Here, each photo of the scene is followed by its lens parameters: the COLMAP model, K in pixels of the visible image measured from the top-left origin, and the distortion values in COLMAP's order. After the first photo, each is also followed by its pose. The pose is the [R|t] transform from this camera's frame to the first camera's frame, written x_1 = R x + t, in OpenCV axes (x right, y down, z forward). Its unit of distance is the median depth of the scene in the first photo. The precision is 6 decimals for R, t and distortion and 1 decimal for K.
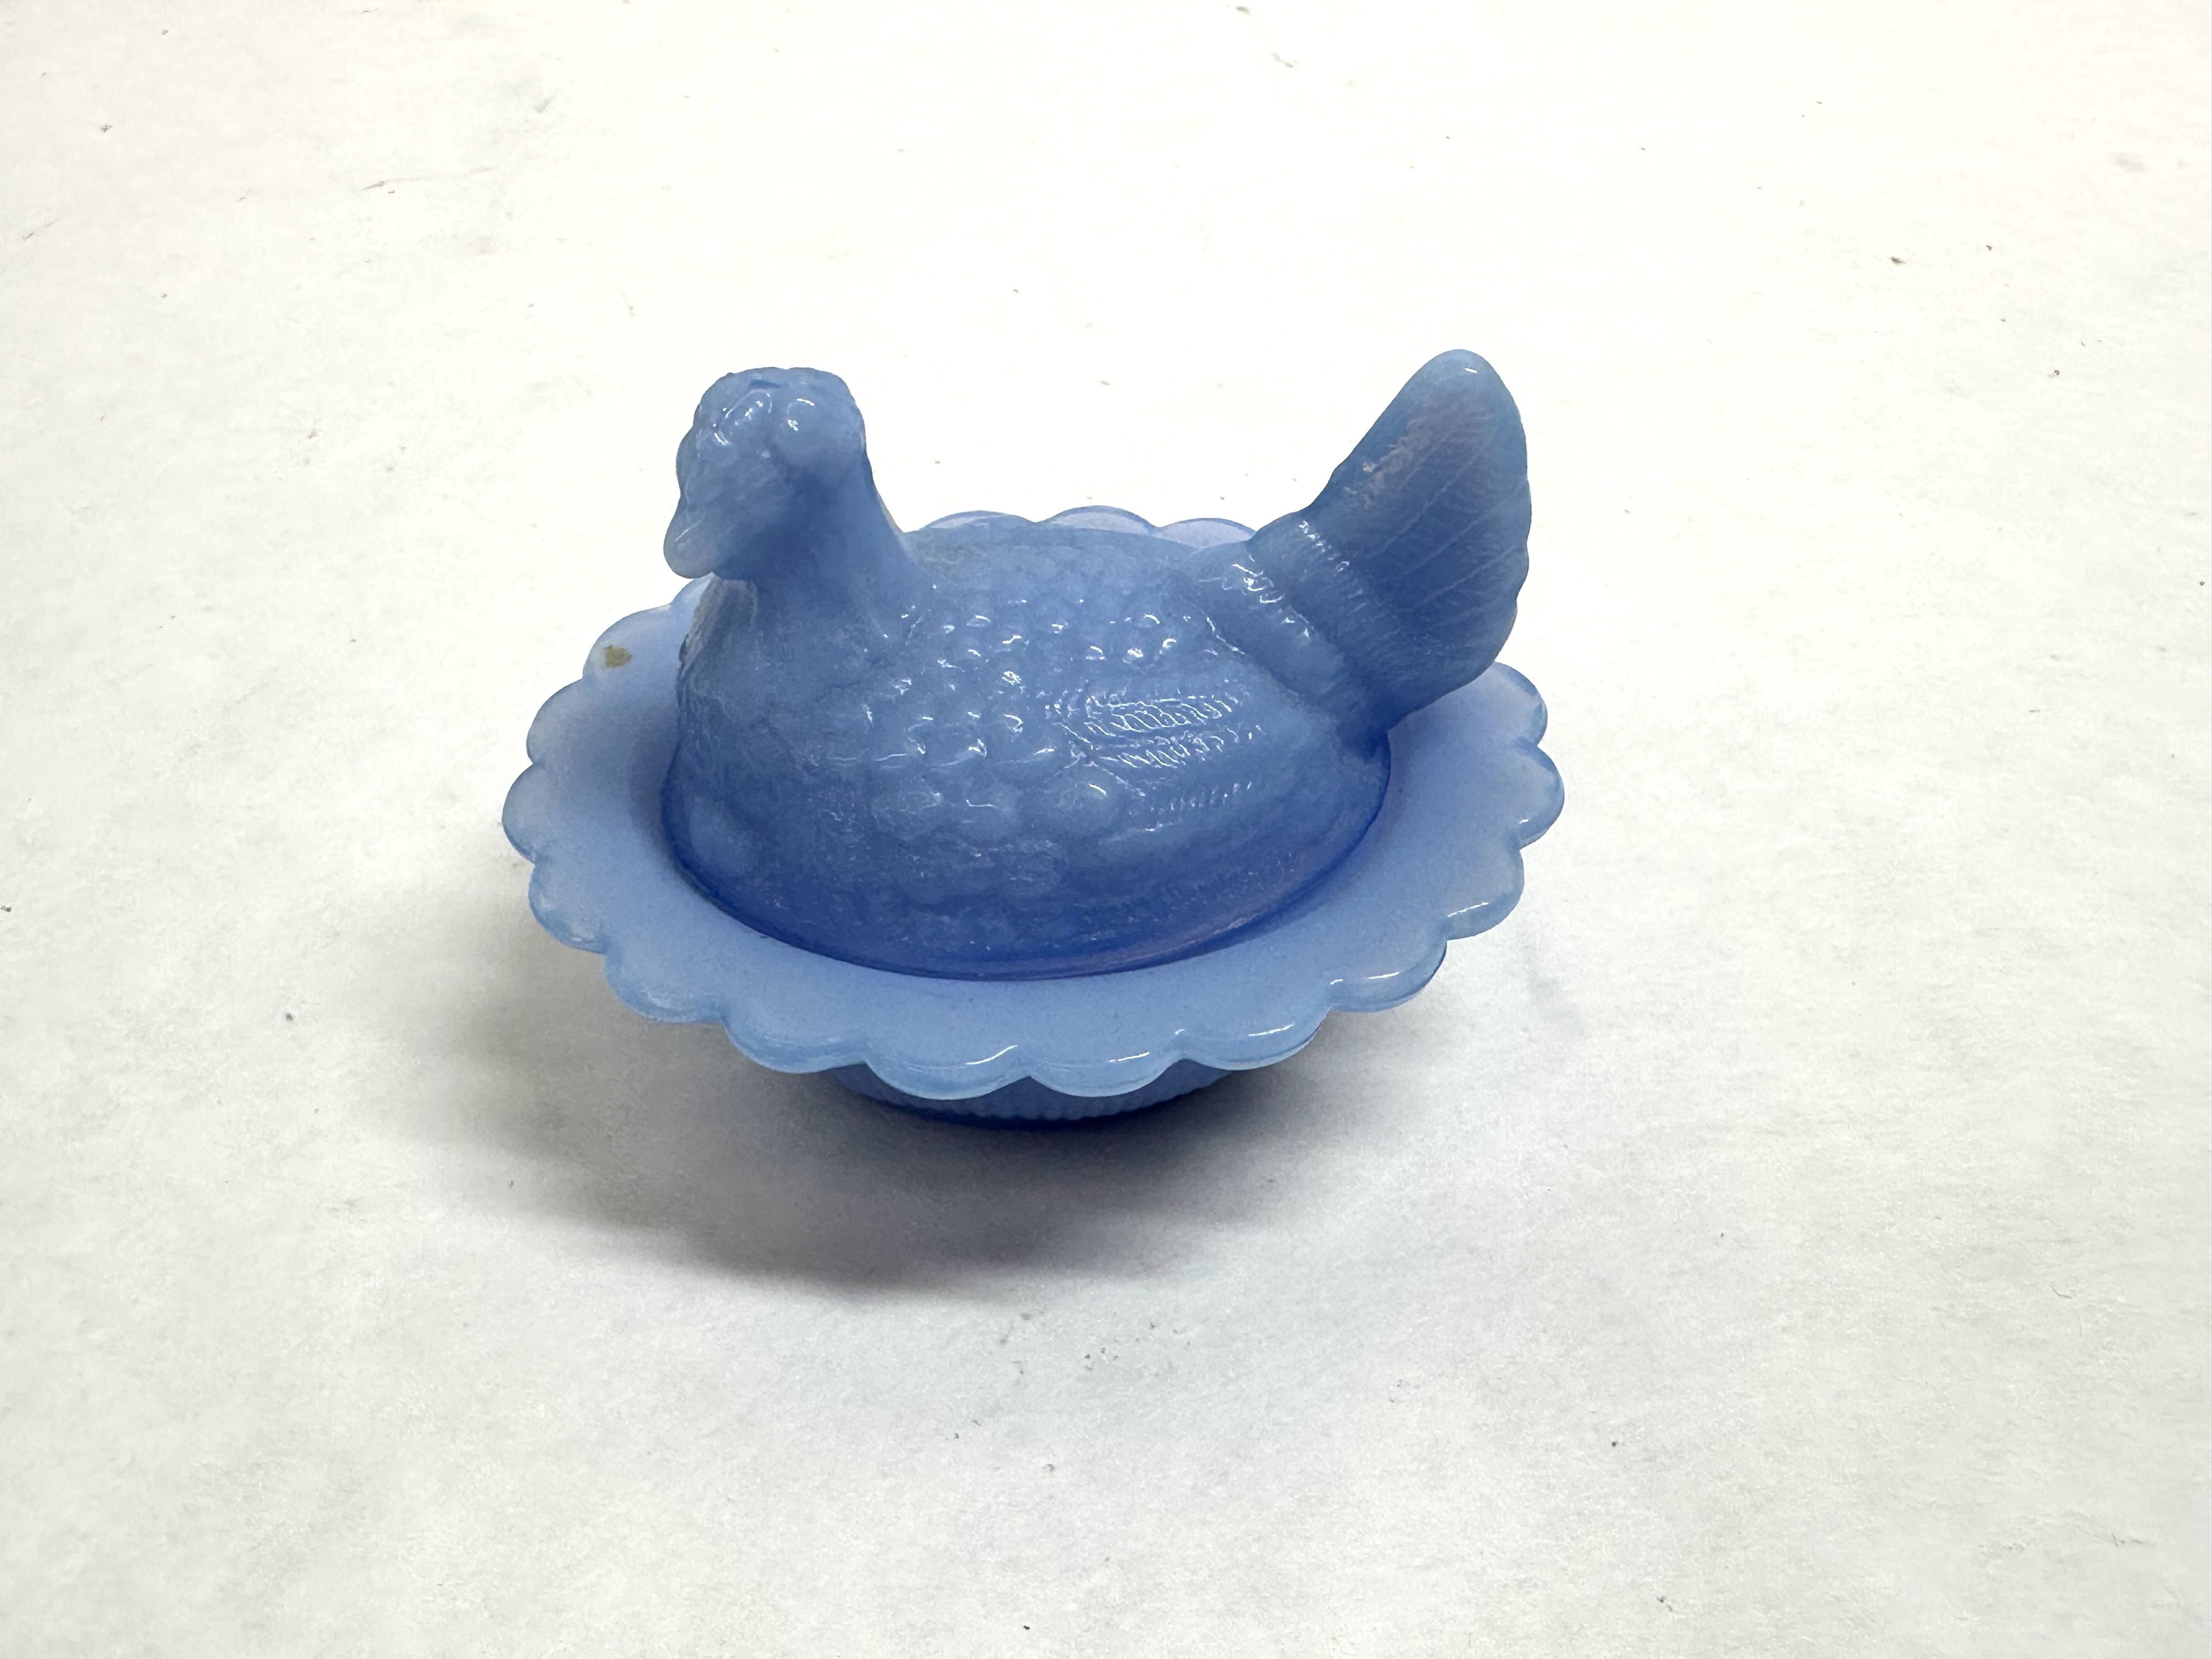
lens RADIAL K [[1965.0, 0, 1106.0], [0, 1965.0, 829.5], [0, 0, 1]] dist [-0.009765, -0.006613]
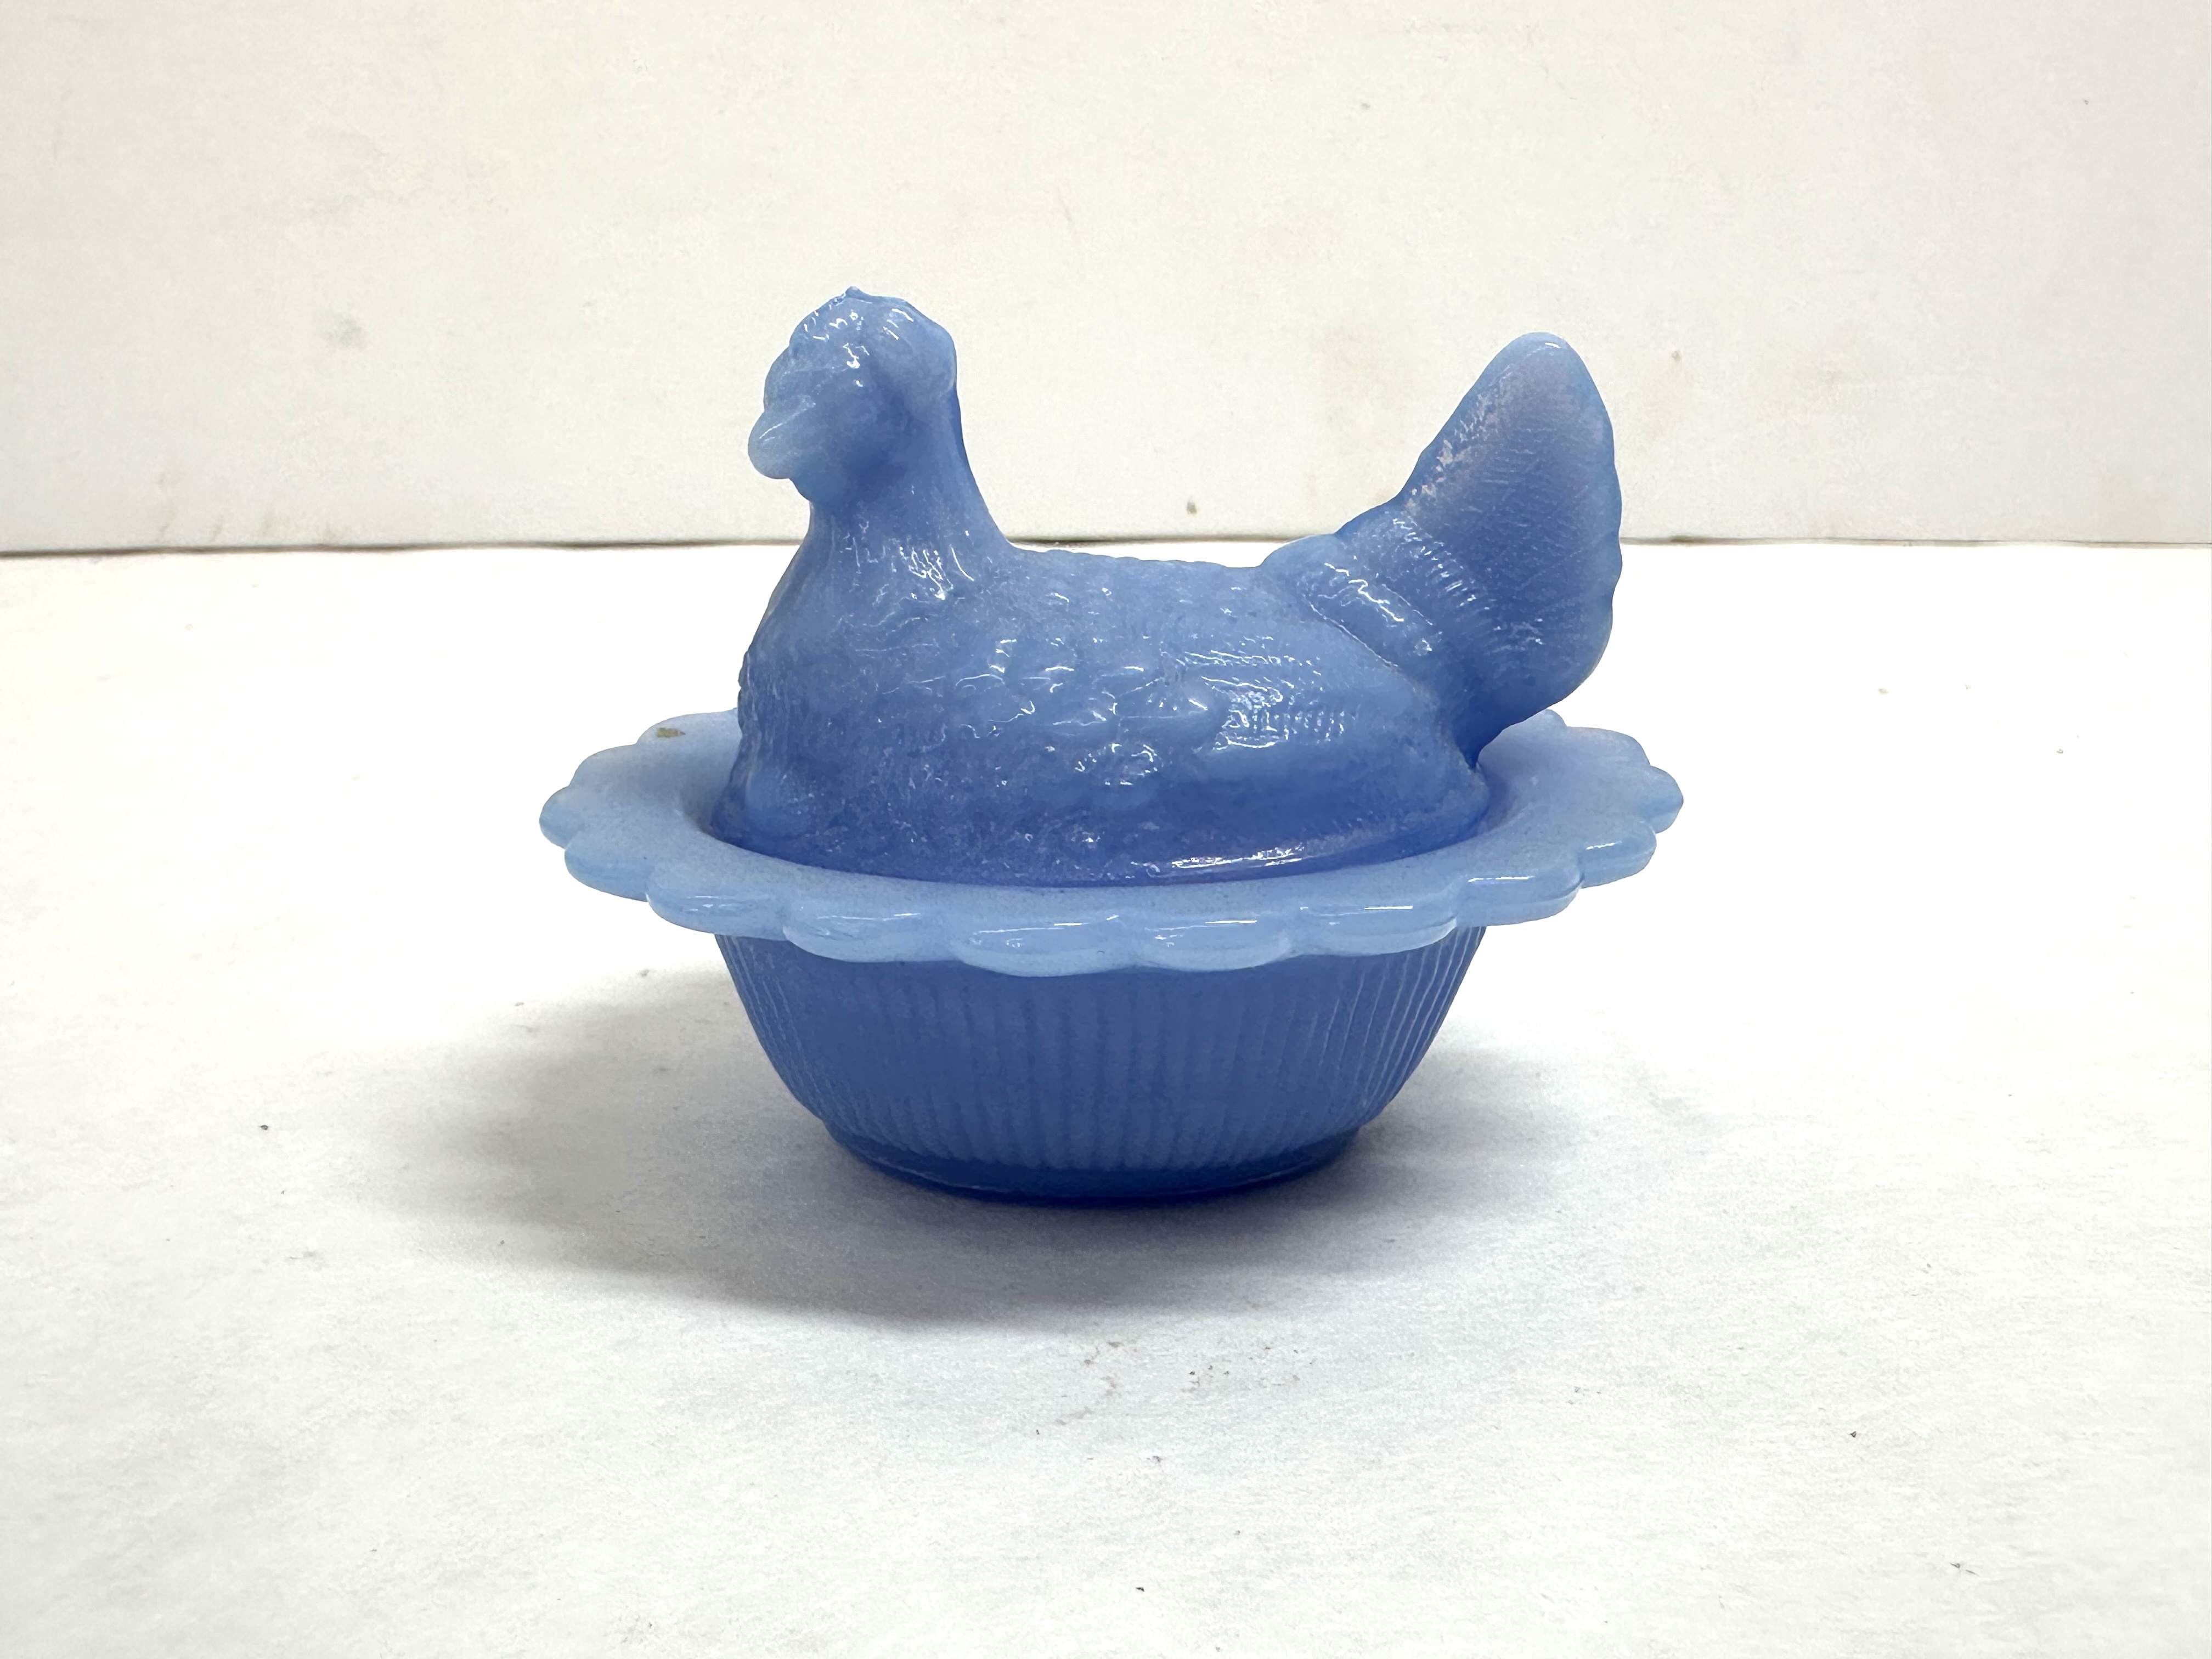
lens RADIAL K [[1908.0, 0, 1100.1], [0, 1908.0, 880.2], [0, 0, 1]] dist [-0.013727, -0.003537]
pose [[0.999948, -0.000250, 0.010199, -0.055727], [0.004063, 0.926740, -0.375680, 0.375842], [-0.009358, 0.375702, 0.926693, 0.184773]]
